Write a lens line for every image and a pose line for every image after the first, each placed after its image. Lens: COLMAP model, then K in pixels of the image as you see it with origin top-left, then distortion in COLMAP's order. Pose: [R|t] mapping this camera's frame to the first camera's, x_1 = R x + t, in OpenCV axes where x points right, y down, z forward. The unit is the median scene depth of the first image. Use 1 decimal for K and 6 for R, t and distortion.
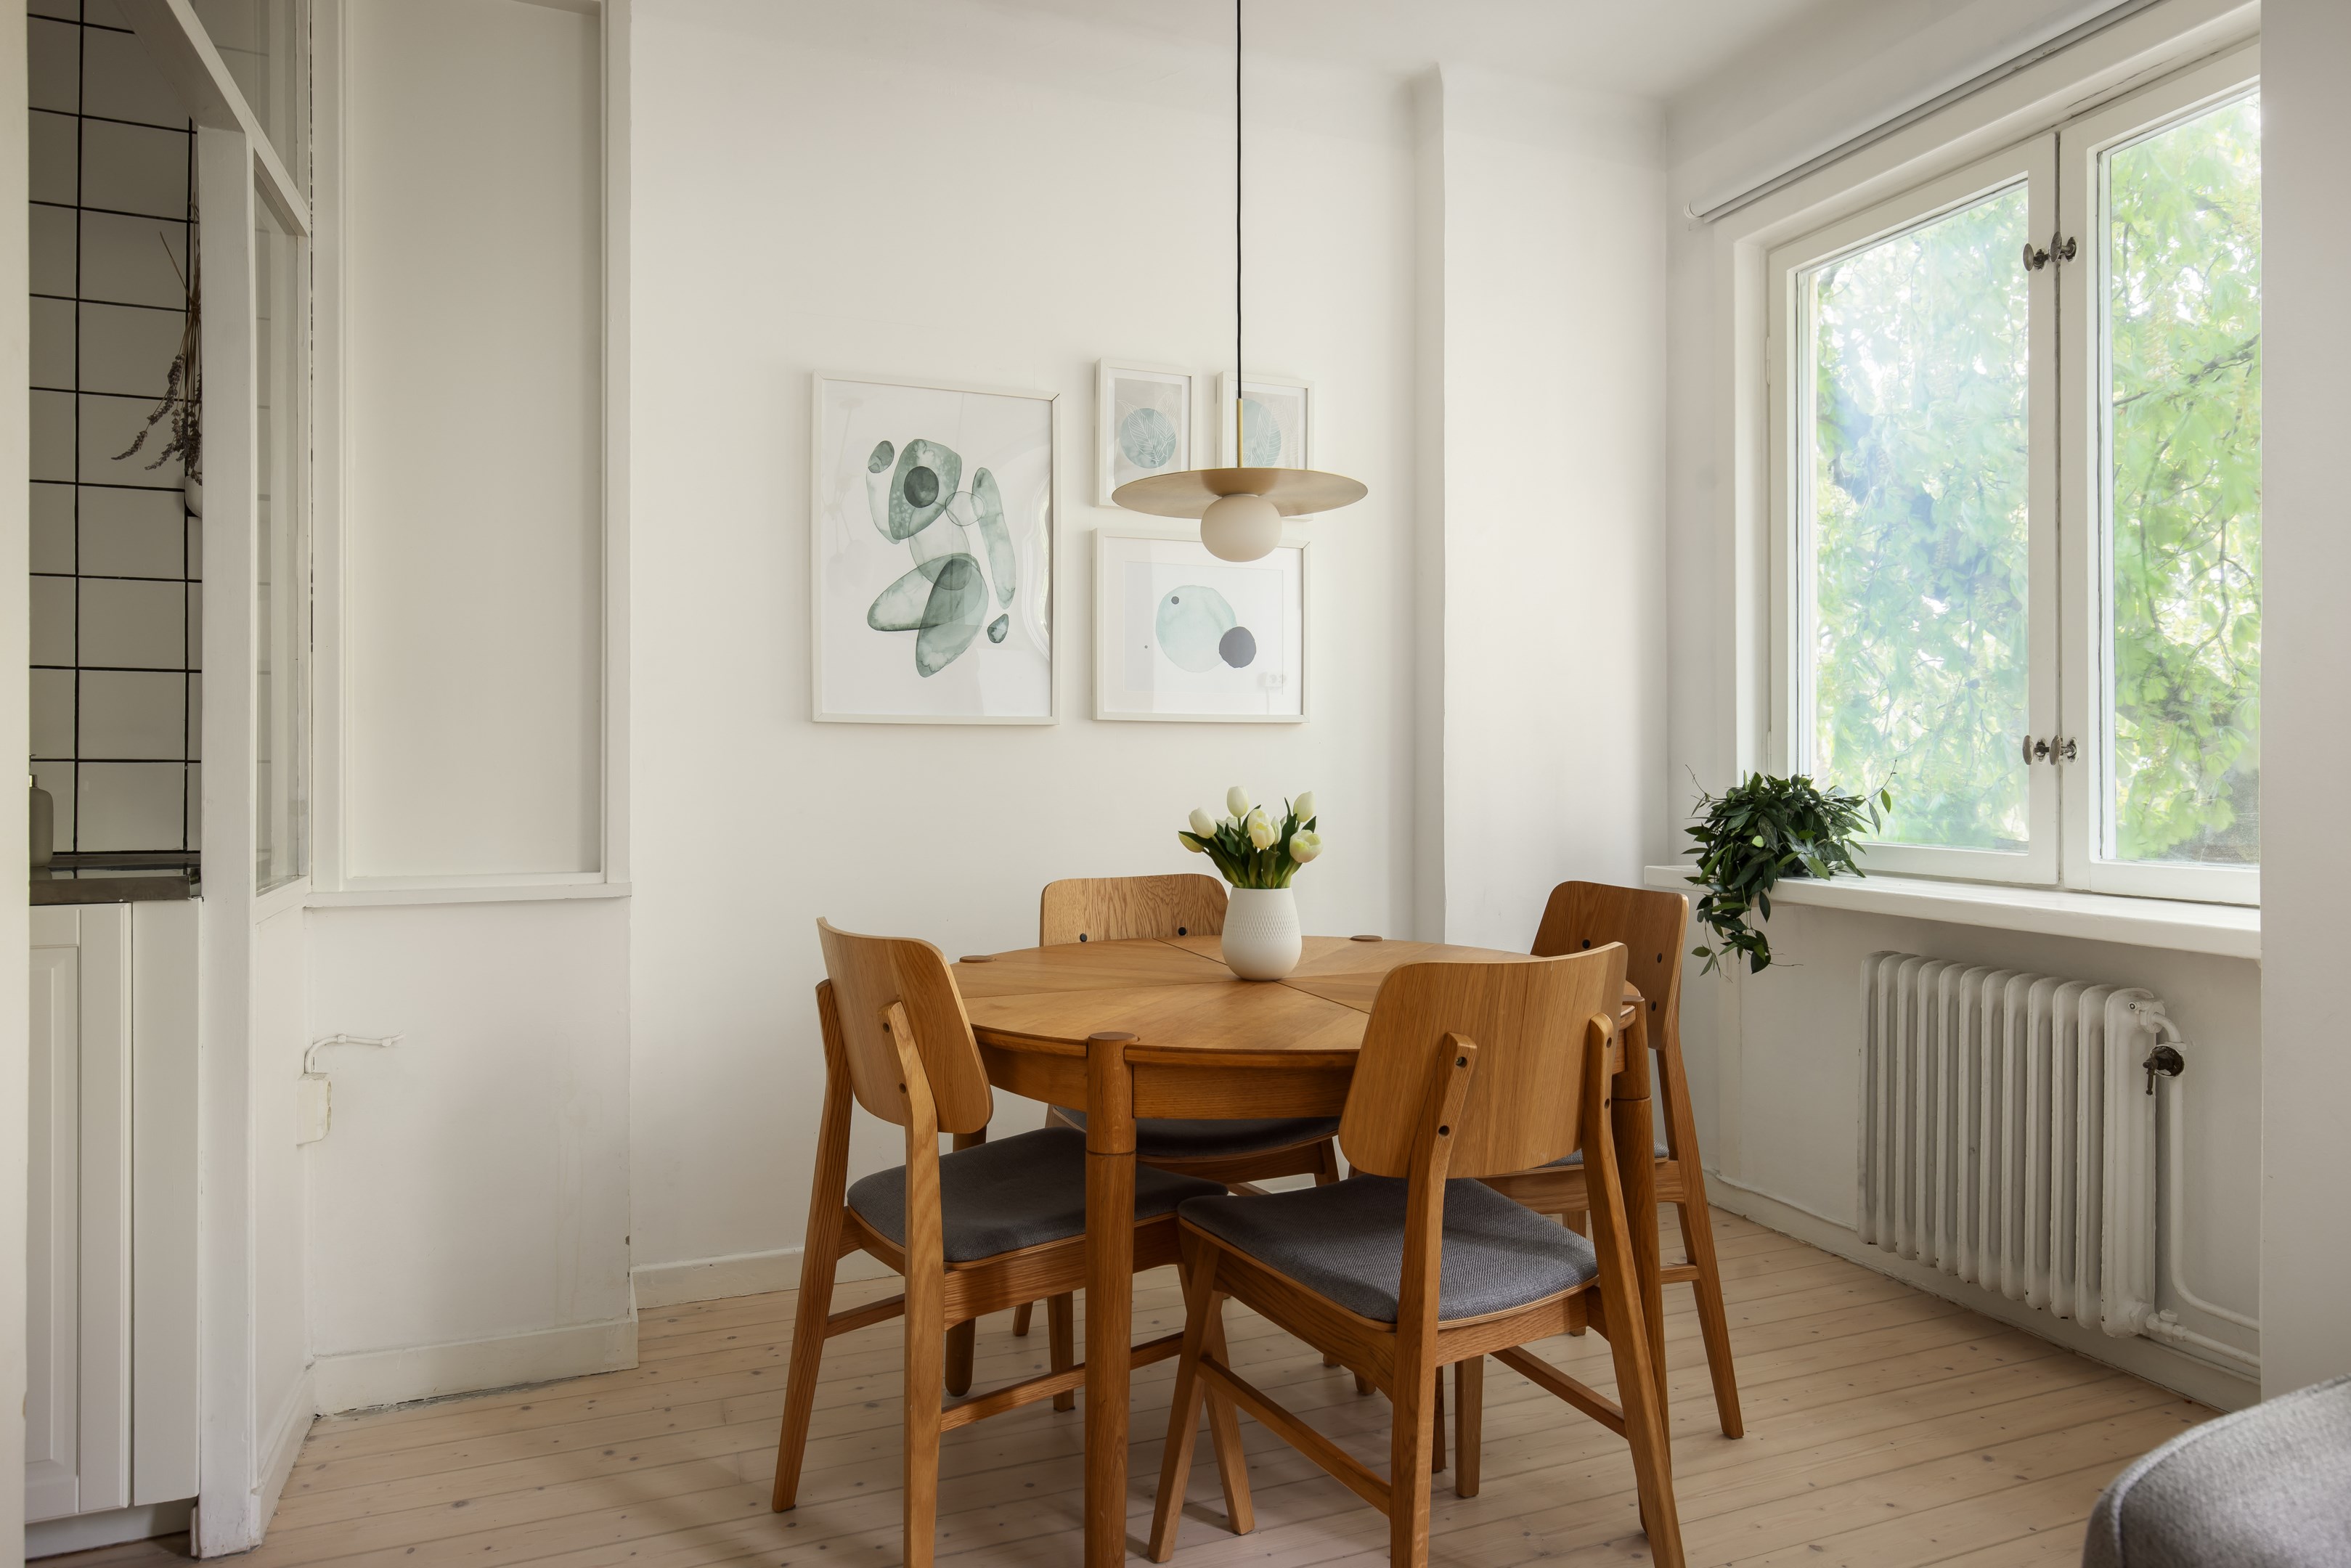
lens RADIAL K [[1414.6, 0, 1175.1], [0, 1414.6, 766.3], [0, 0, 1]] dist [0.001260, 0.000977]
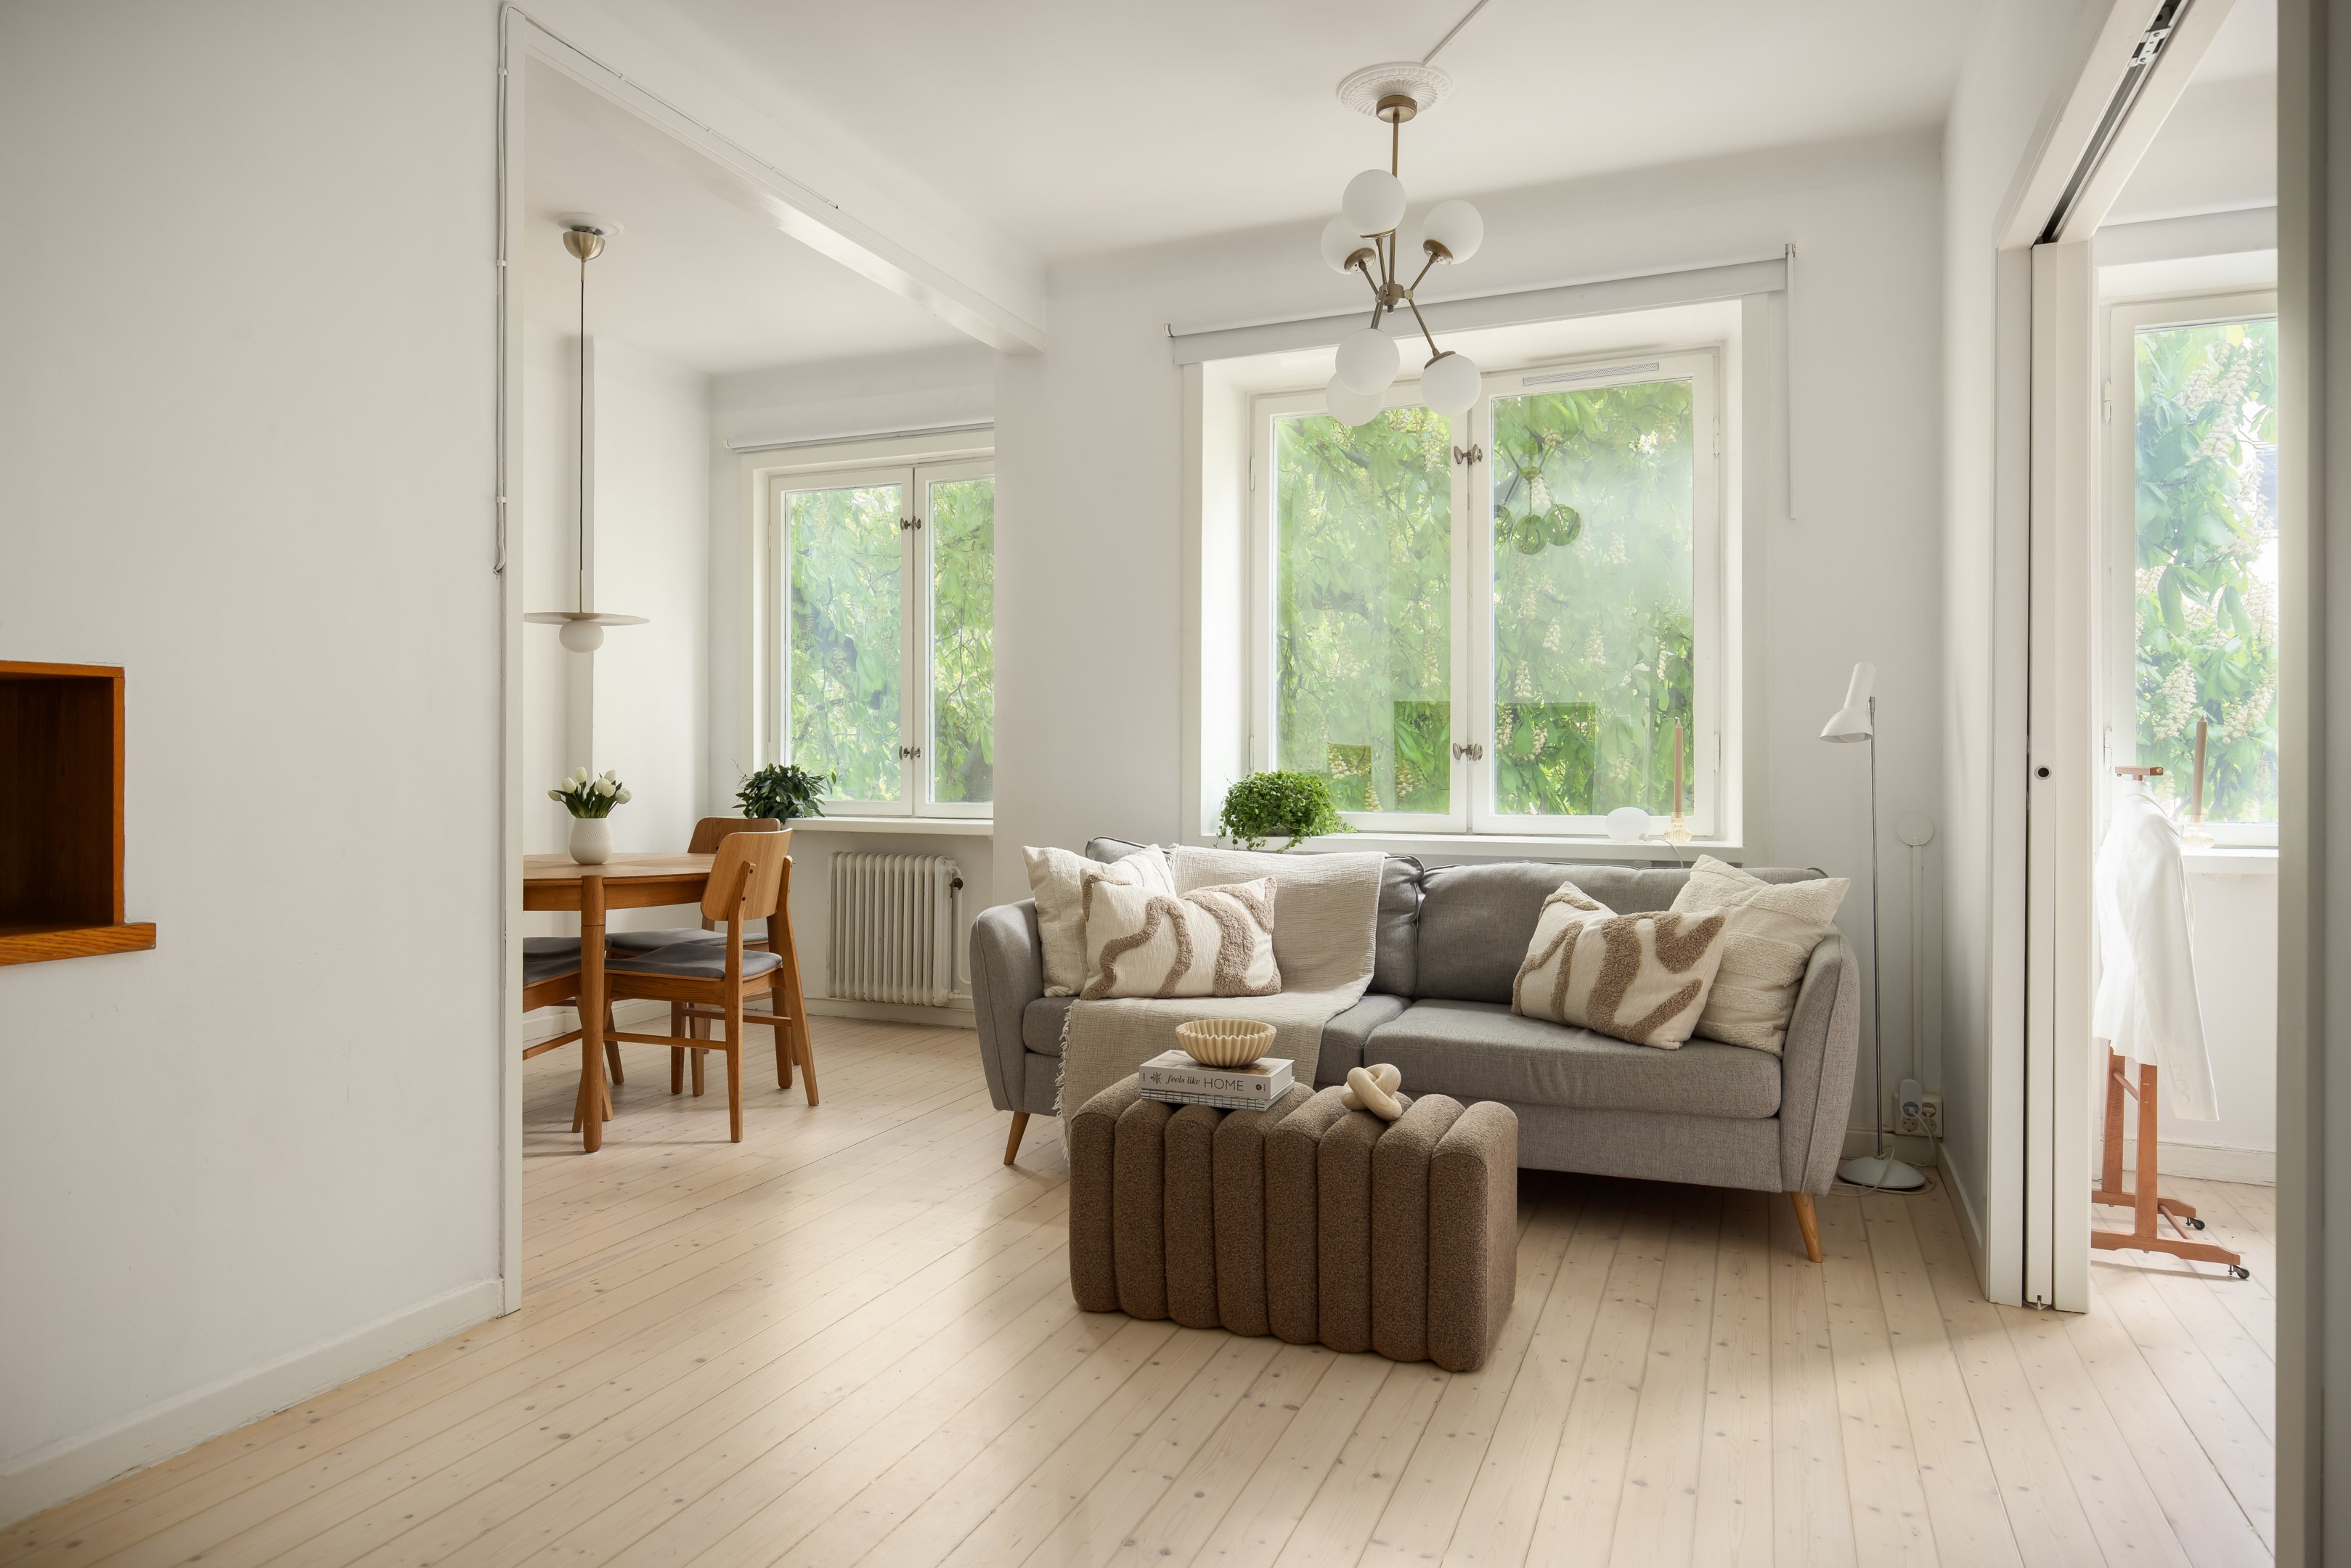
lens RADIAL K [[1404.4, 0, 1177.0], [0, 1404.4, 765.8], [0, 0, 1]] dist [0.000140, -0.002229]
pose [[0.692067, 0.003670, 0.721824, -0.614899], [-0.003513, 0.999992, -0.001716, 0.009752], [-0.721825, -0.001348, 0.692074, -0.740025]]
